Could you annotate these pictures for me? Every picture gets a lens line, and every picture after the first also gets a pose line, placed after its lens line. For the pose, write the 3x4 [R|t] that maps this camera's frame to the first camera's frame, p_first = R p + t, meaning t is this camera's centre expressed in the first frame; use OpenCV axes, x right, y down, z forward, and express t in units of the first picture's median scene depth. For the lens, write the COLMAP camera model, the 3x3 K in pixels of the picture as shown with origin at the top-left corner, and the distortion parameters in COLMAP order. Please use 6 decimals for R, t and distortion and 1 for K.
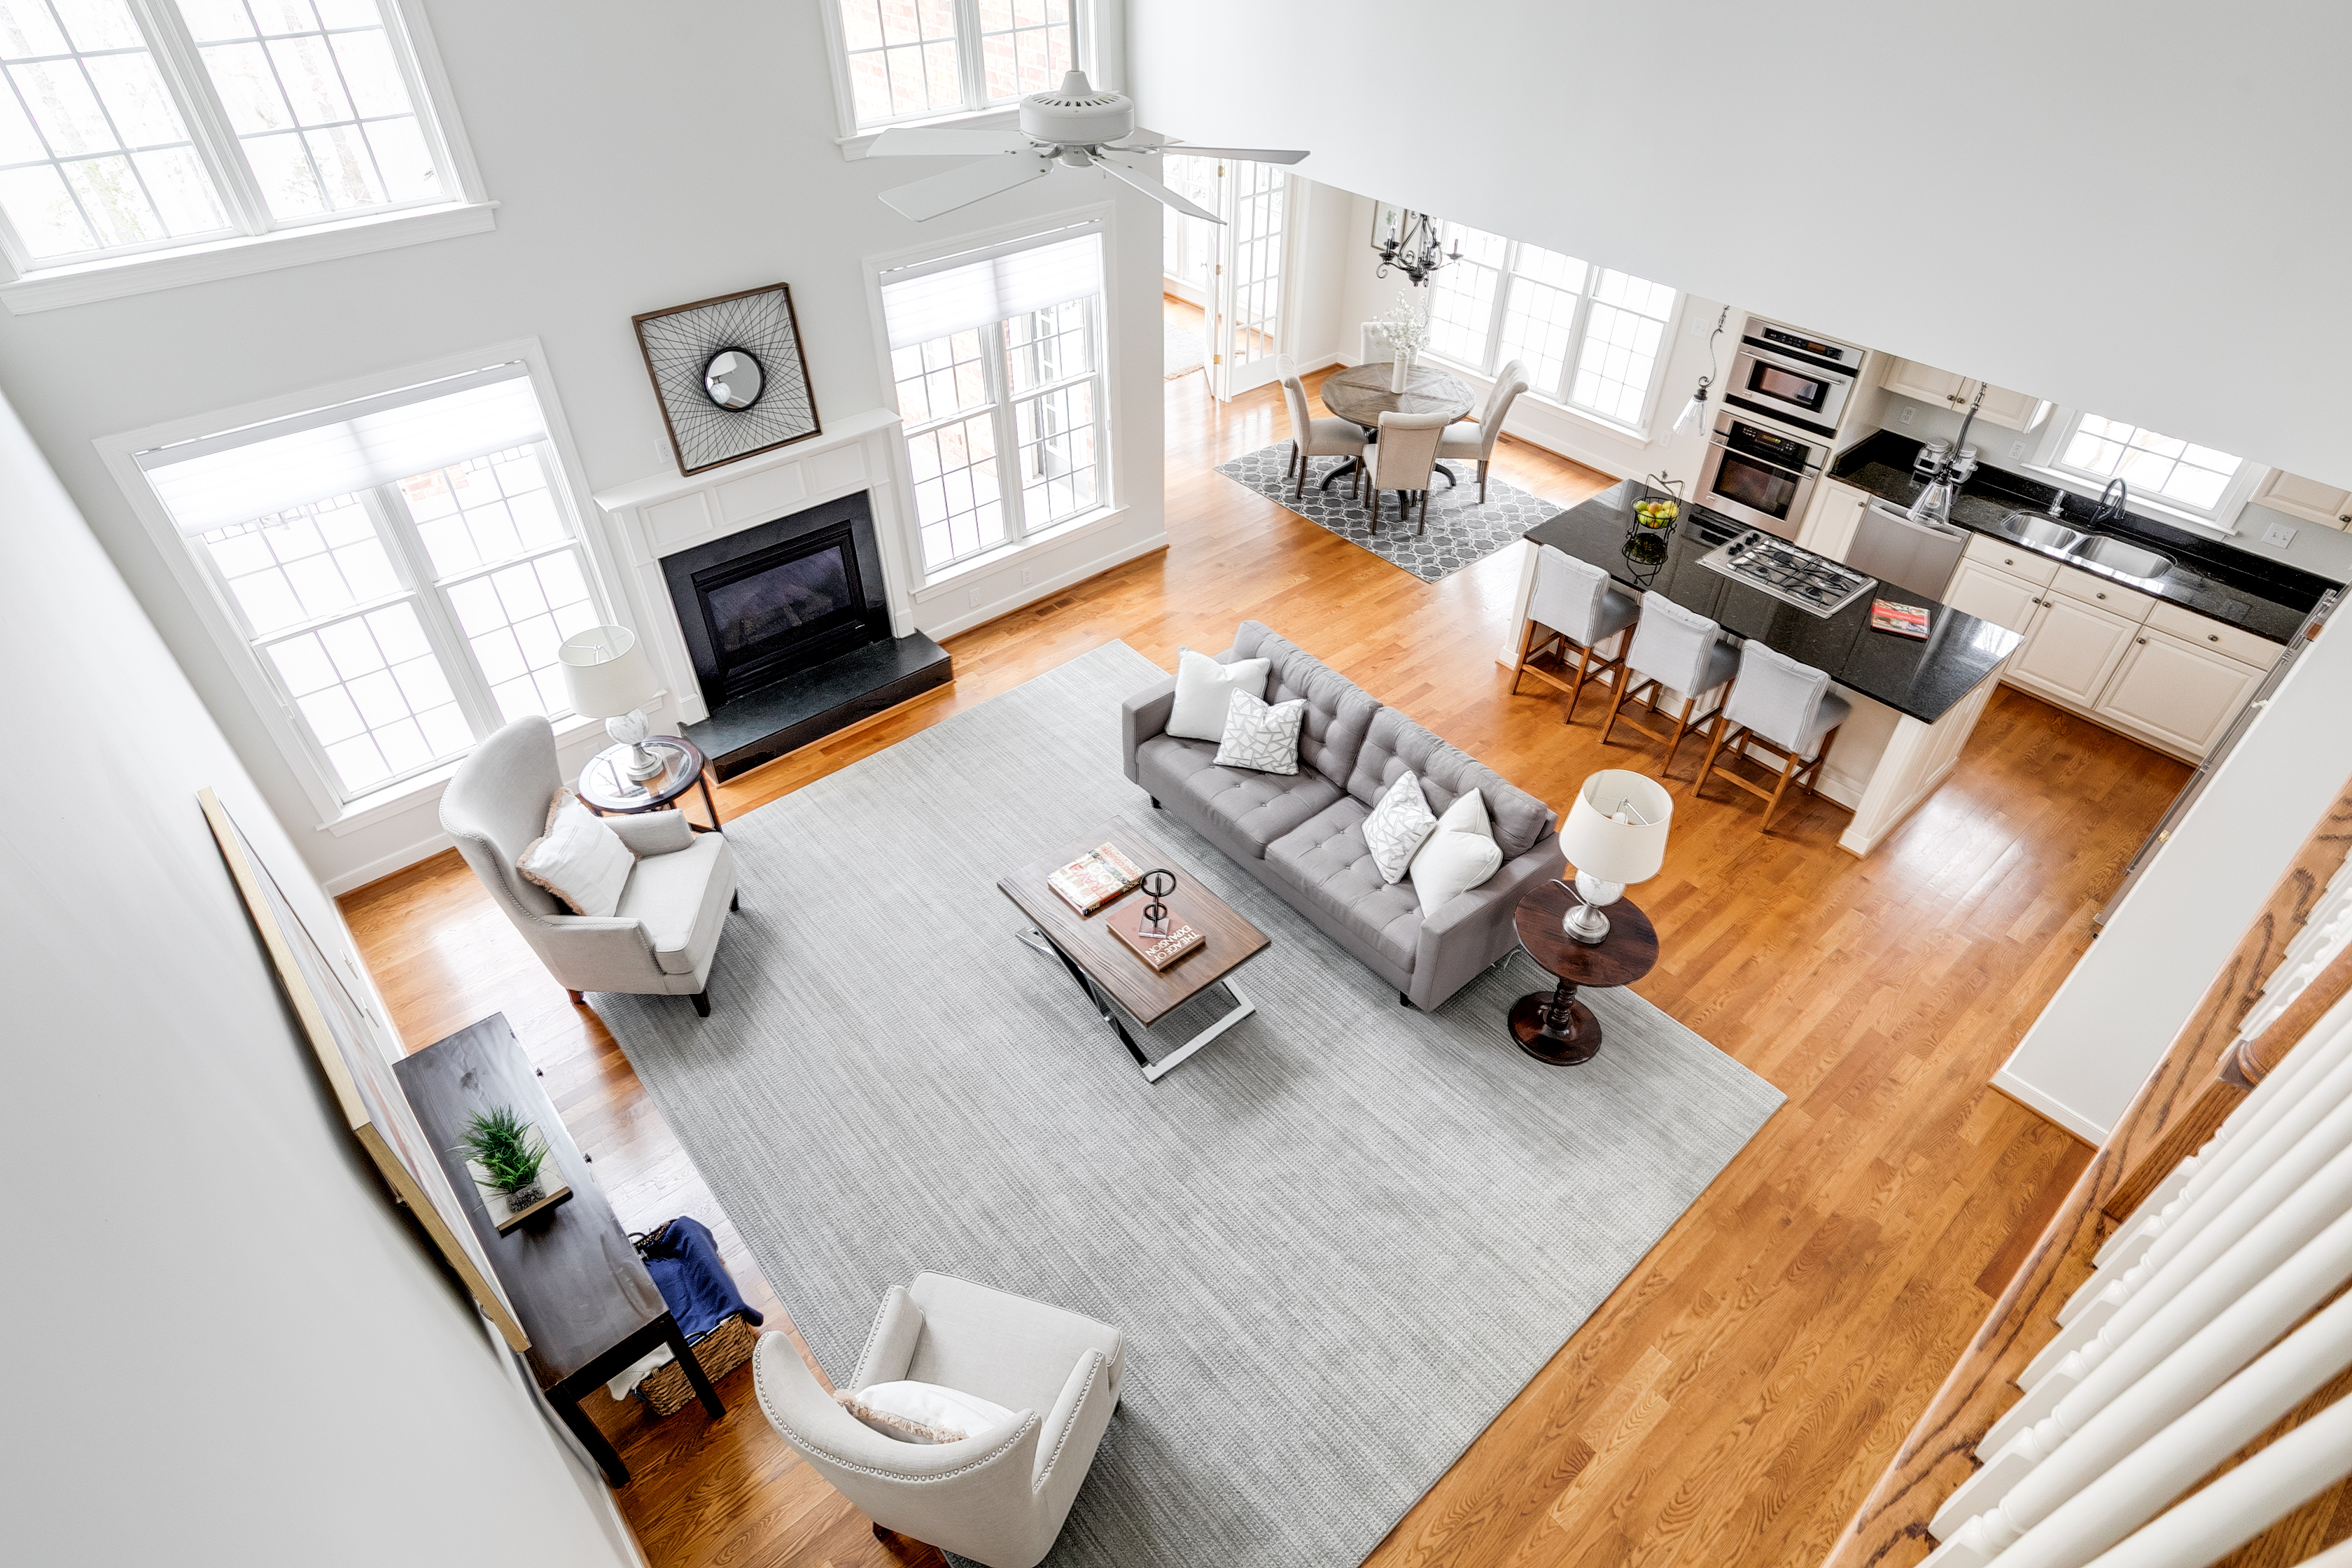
lens RADIAL K [[1268.5, 0, 1195.3], [0, 1268.5, 809.8], [0, 0, 1]] dist [0.013157, 0.001281]
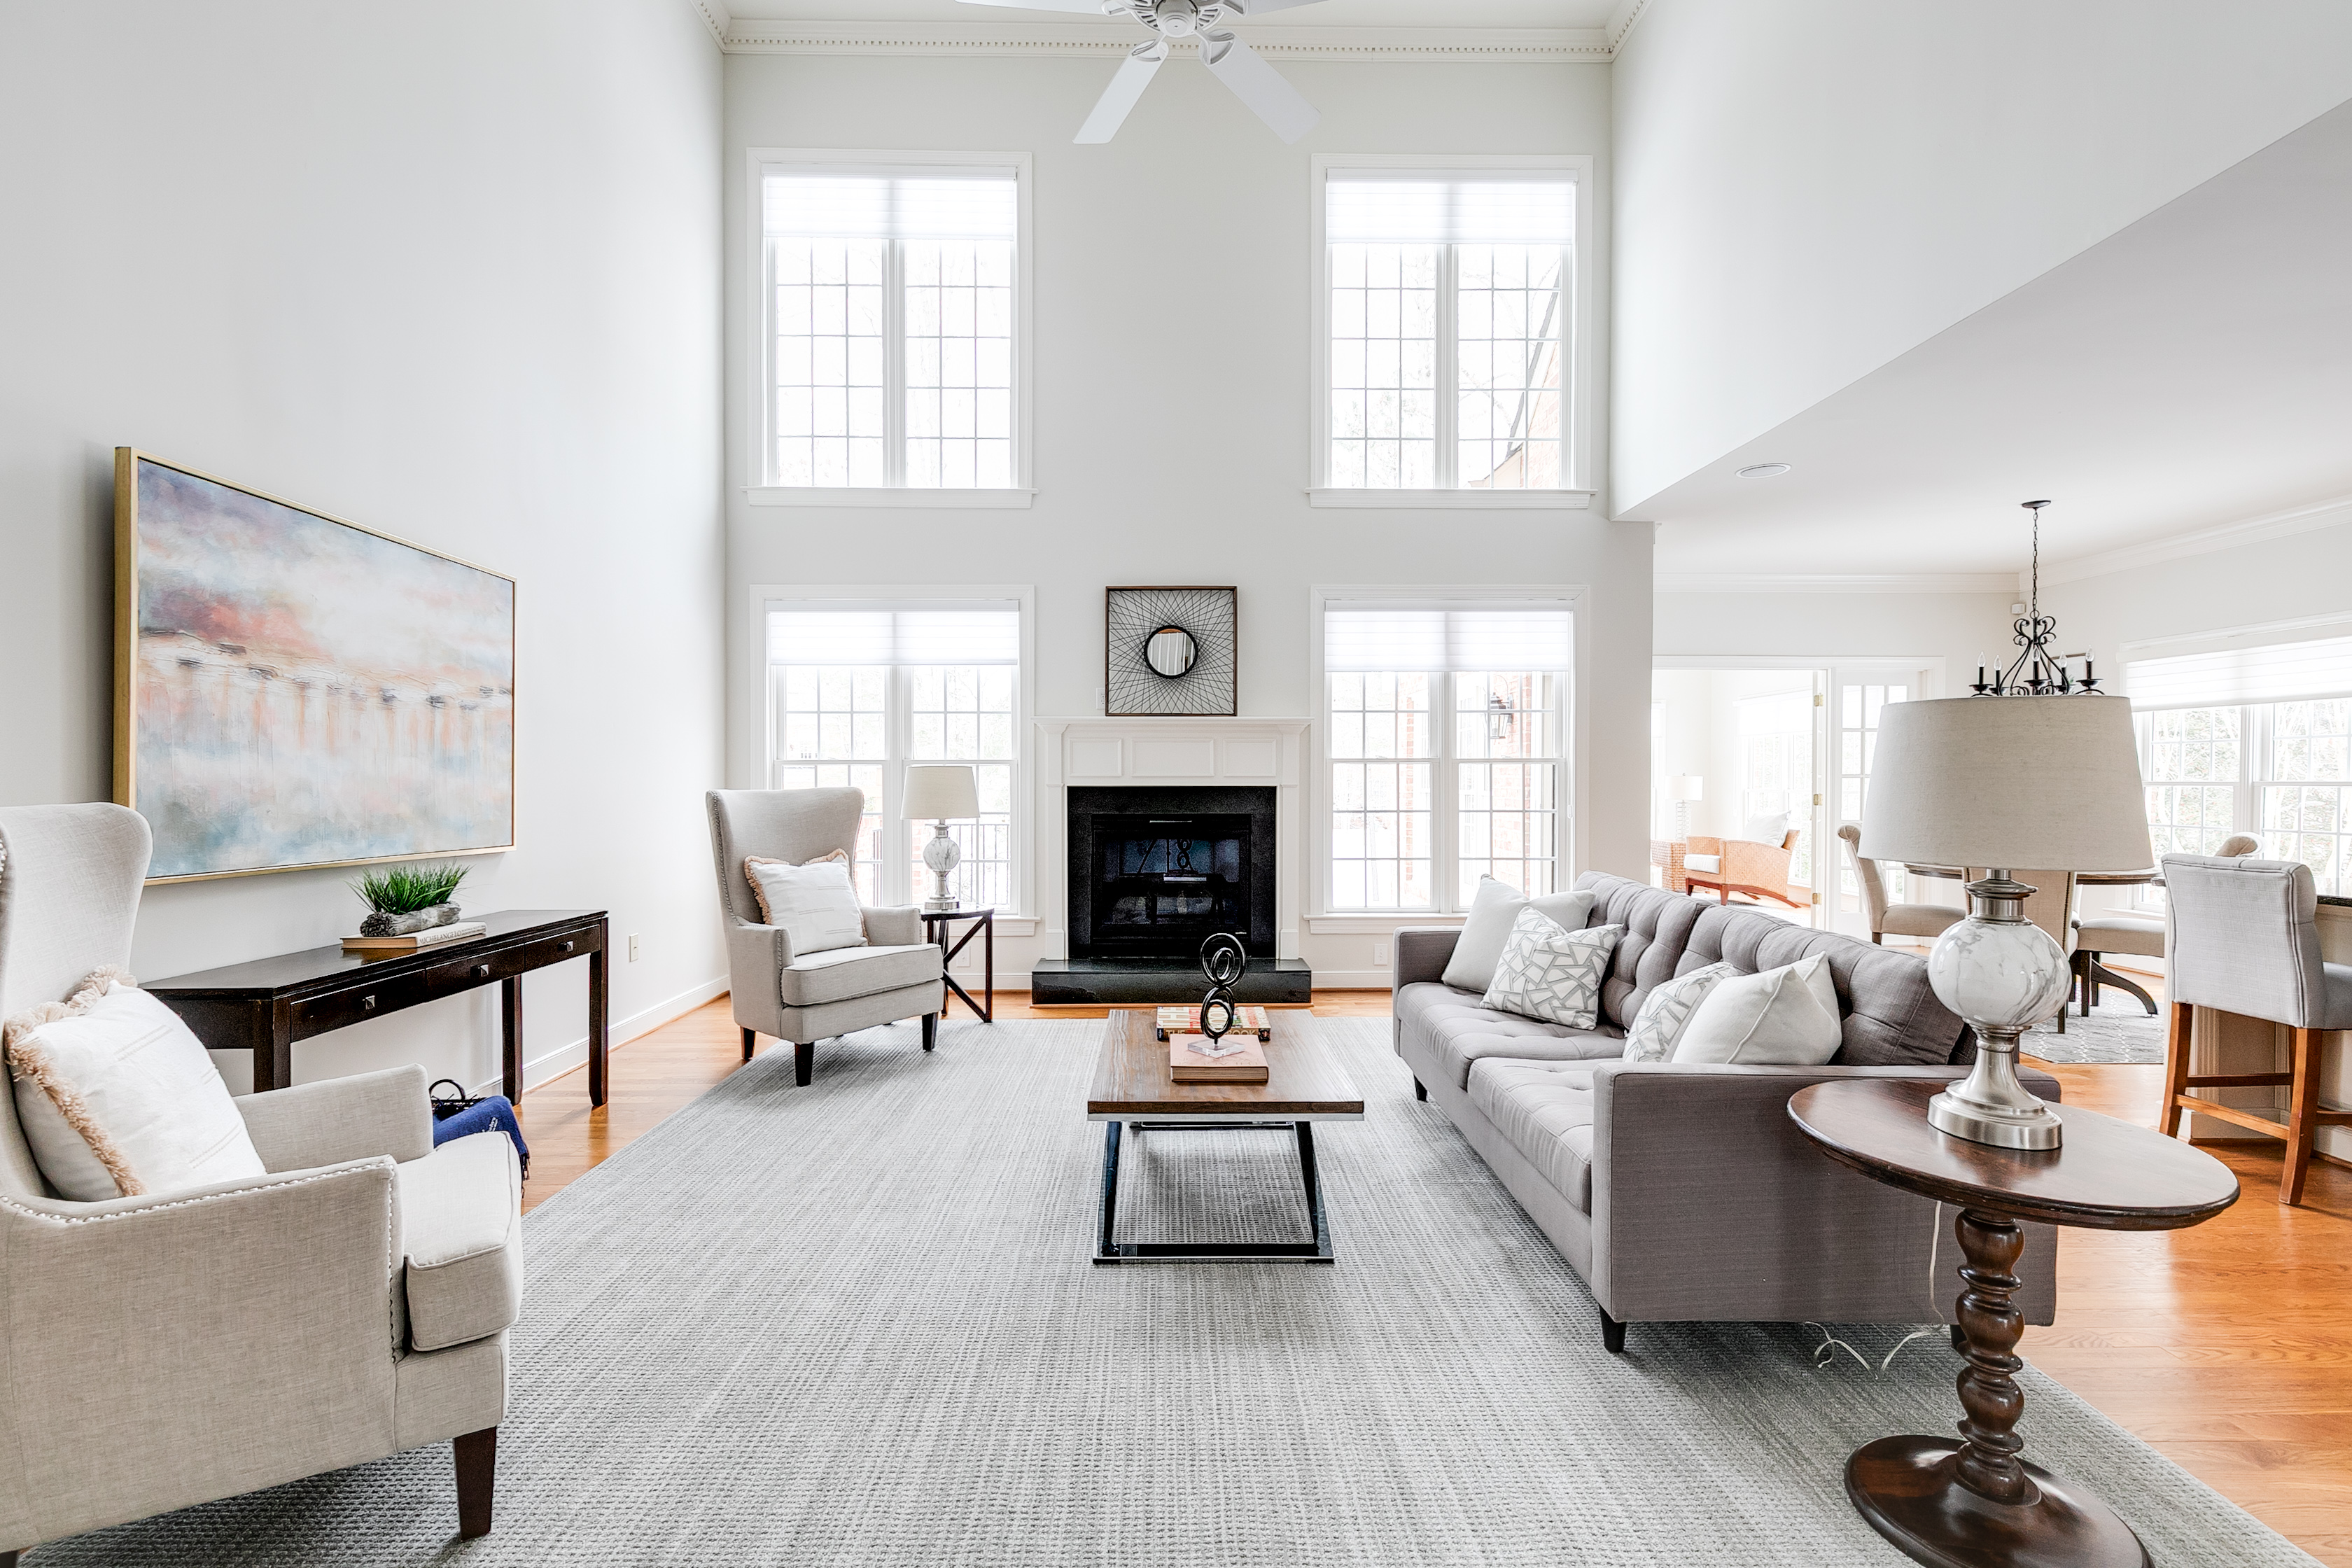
lens RADIAL K [[1089.7, 0, 1169.0], [0, 1089.7, 787.8], [0, 0, 1]] dist [0.008600, -0.003020]
pose [[0.754666, -0.004476, -0.656094, 0.282080], [-0.430877, 0.750739, -0.500735, 0.249073], [0.494797, 0.660583, 0.564628, 0.497521]]
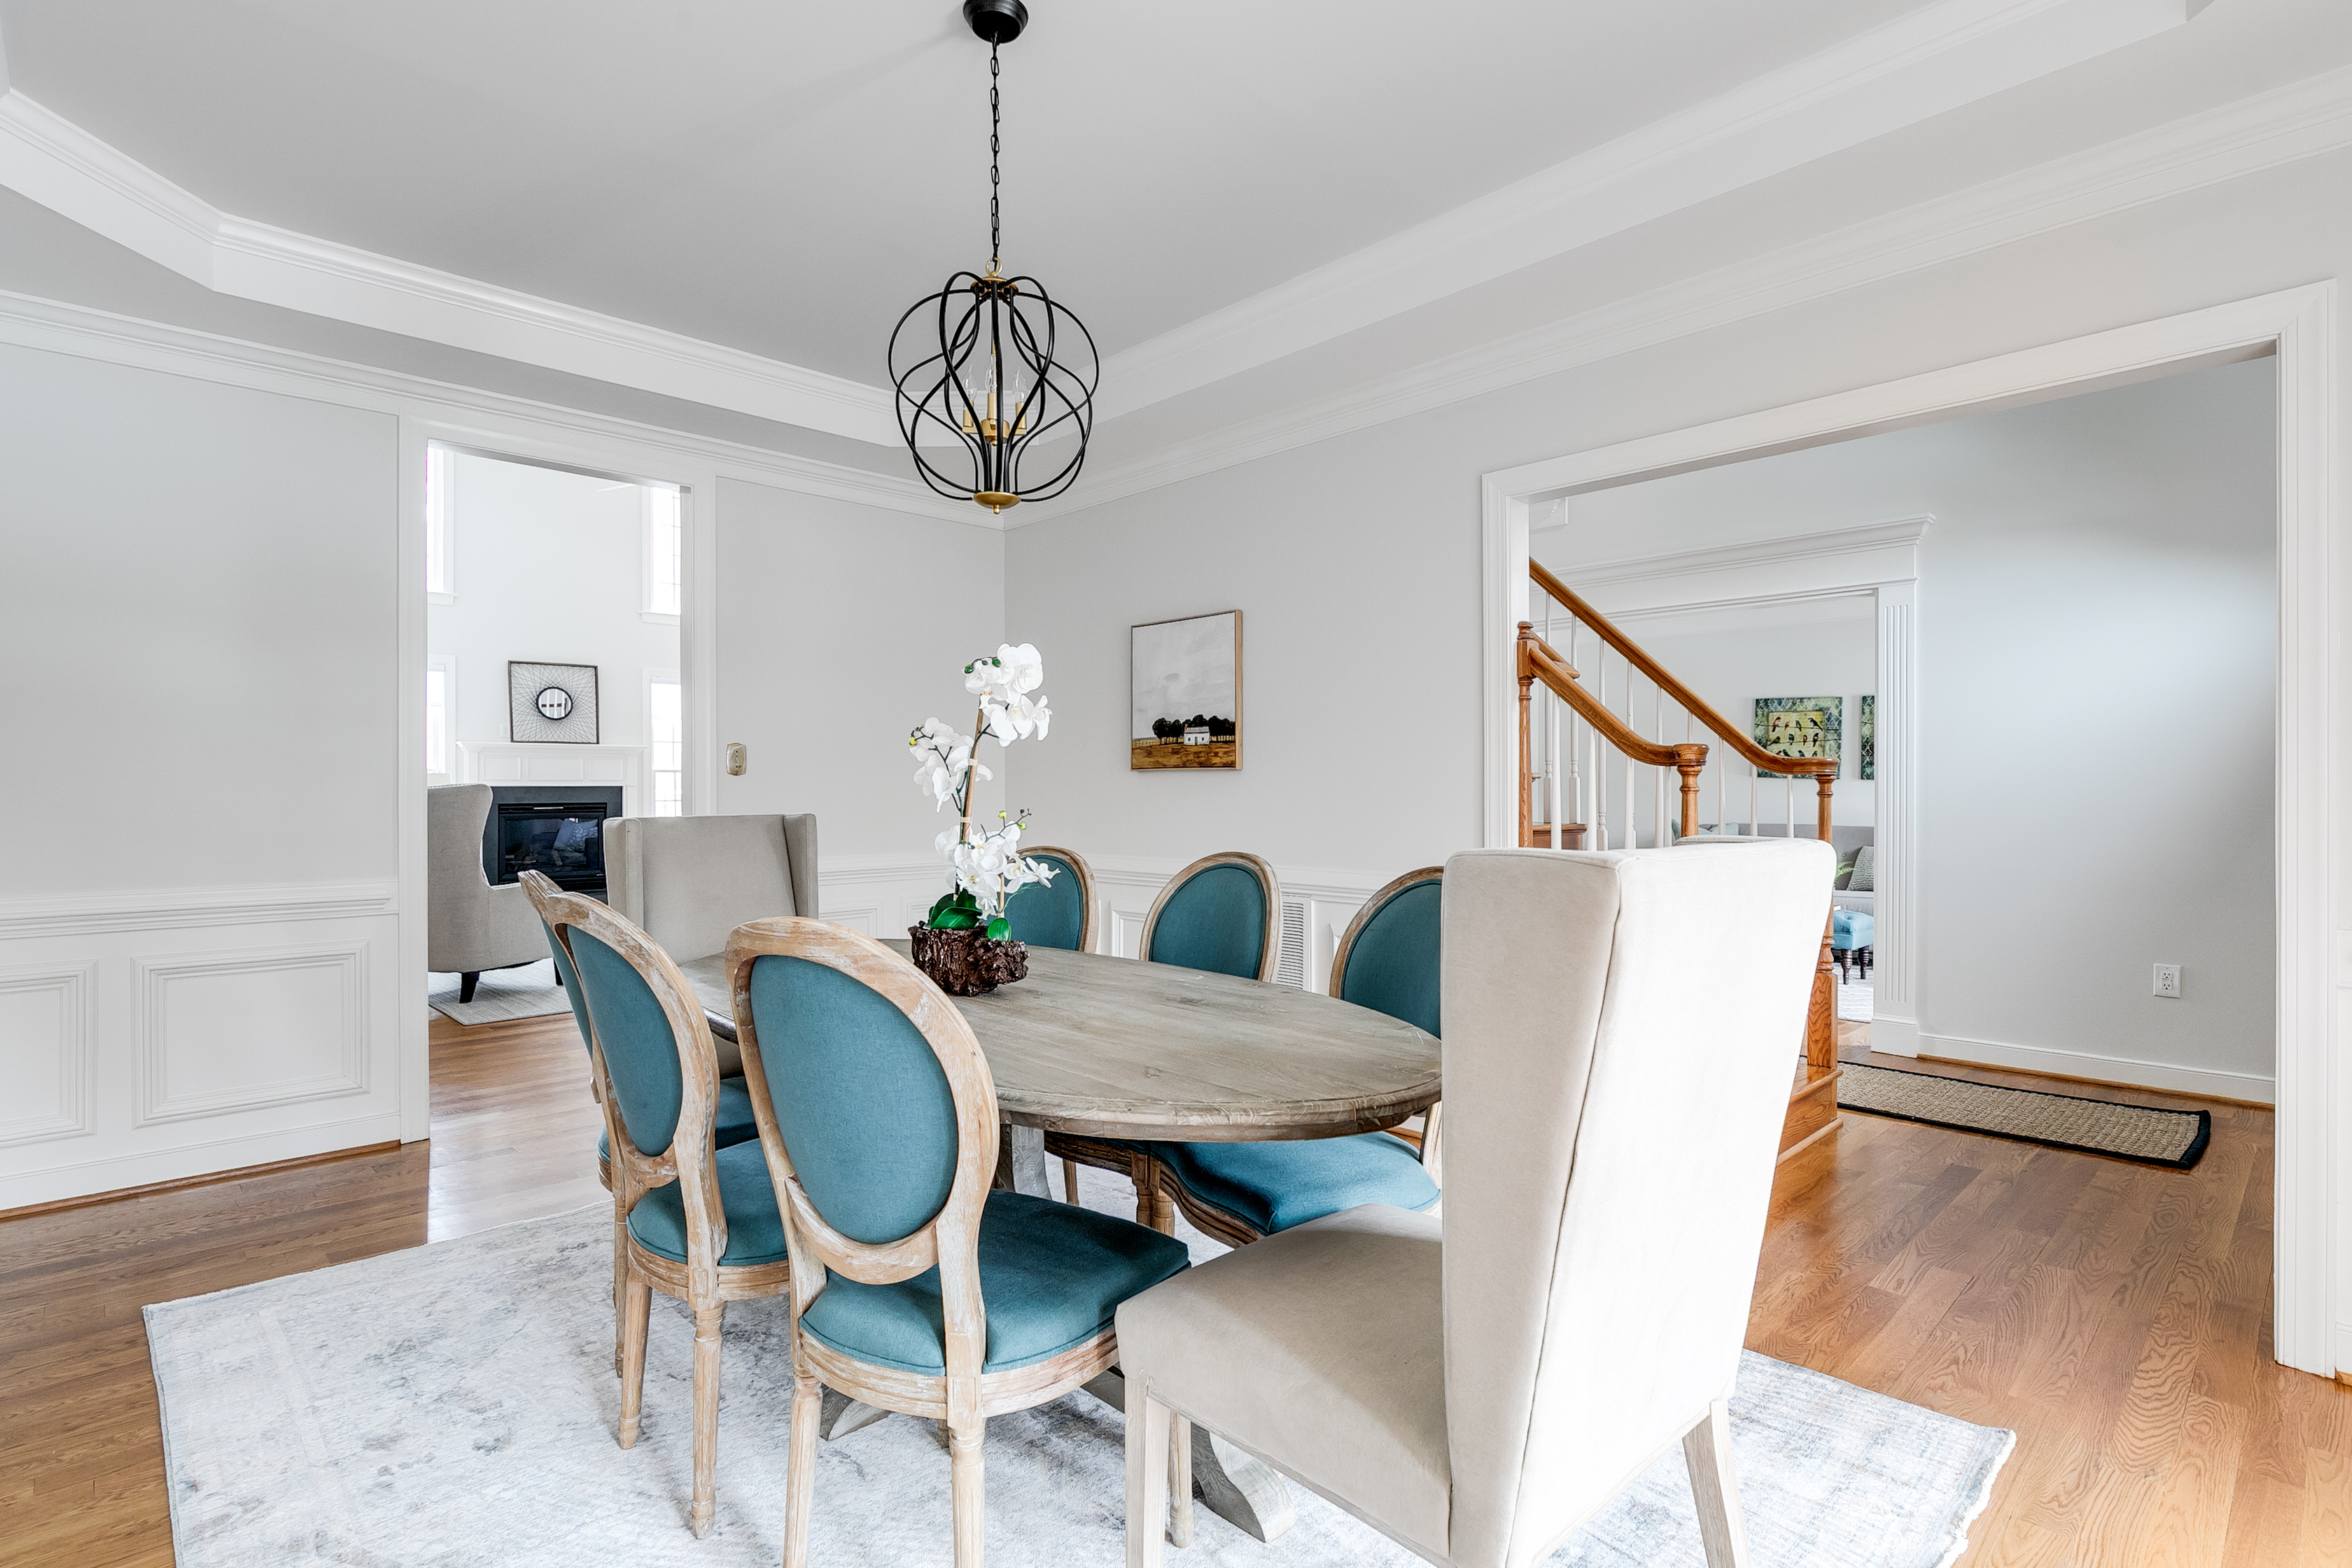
lens RADIAL K [[1176.3, 0, 1202.0], [0, 1176.3, 794.7], [0, 0, 1]] dist [-0.016109, -0.000318]
pose [[0.997992, -0.015485, 0.061413, 0.473914], [0.052095, 0.752153, -0.656926, 0.926591], [-0.036020, 0.658807, 0.751449, -0.247297]]
